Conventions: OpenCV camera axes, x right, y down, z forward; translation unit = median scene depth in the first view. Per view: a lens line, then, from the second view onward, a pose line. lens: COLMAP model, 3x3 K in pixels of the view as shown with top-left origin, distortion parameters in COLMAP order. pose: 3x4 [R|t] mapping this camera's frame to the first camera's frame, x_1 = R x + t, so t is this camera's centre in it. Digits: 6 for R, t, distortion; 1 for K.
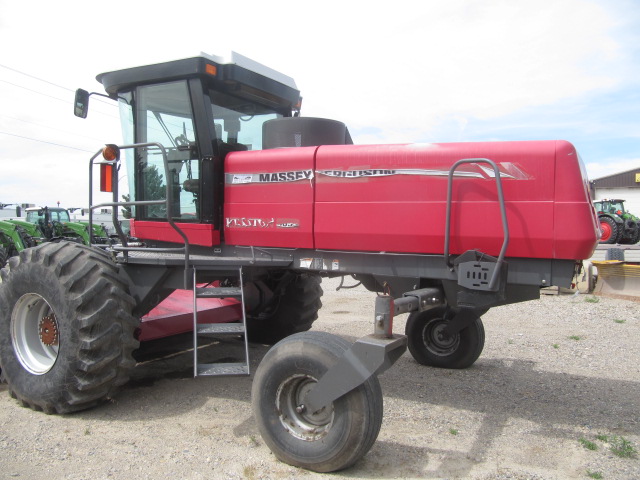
lens RADIAL K [[525.3, 0, 320.0], [0, 525.3, 240.0], [0, 0, 1]] dist [-0.049816, 0.018458]
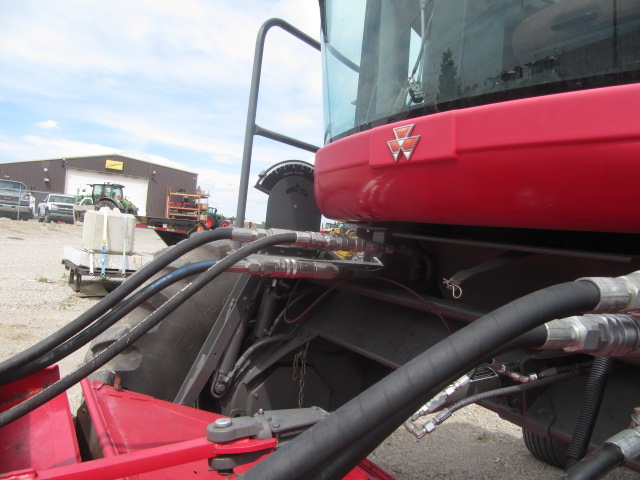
lens RADIAL K [[525.3, 0, 320.0], [0, 525.3, 240.0], [0, 0, 1]] dist [-0.049816, 0.018458]
pose [[0.514579, 0.050064, 0.855980, -0.633682], [-0.085725, 0.996296, -0.006736, 0.006053], [-0.853147, -0.069912, 0.516965, 1.352716]]
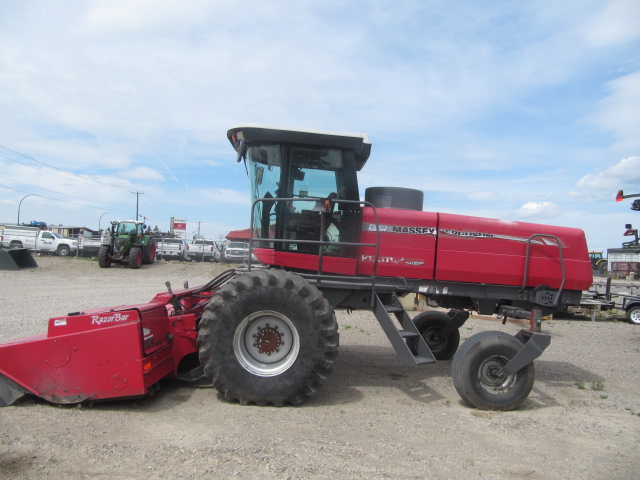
lens RADIAL K [[525.3, 0, 320.0], [0, 525.3, 240.0], [0, 0, 1]] dist [-0.049816, 0.018458]
pose [[0.862541, 0.062107, 0.502162, -1.107106], [-0.044802, 0.997915, -0.046467, -0.013747], [-0.504000, 0.017582, 0.863524, -0.154306]]
